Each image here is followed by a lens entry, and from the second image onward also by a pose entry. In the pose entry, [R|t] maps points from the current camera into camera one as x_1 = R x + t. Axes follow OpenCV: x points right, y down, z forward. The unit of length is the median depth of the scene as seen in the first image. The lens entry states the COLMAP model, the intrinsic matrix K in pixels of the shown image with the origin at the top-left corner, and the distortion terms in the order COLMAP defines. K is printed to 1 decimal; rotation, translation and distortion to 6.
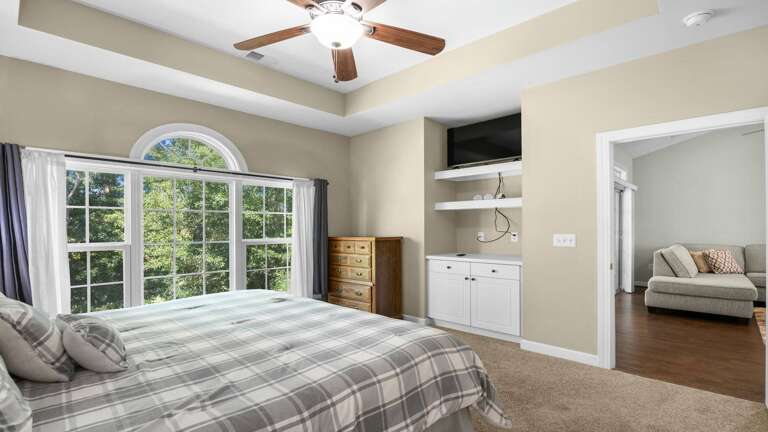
lens RADIAL K [[361.8, 0, 383.7], [0, 361.8, 222.5], [0, 0, 1]] dist [-0.000591, -0.000178]
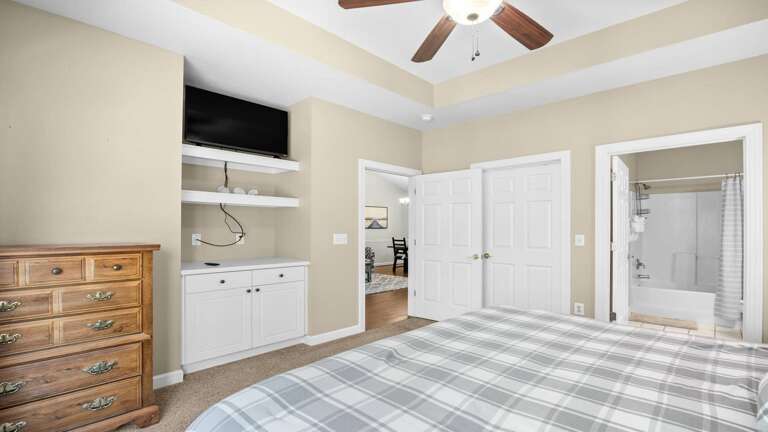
lens RADIAL K [[361.8, 0, 383.7], [0, 361.8, 222.5], [0, 0, 1]] dist [-0.000591, -0.000178]
pose [[0.002675, 0.016579, 0.999859, -0.648267], [-0.024766, 0.999557, -0.016508, 0.008504], [-0.999690, -0.024718, 0.003084, 0.783674]]
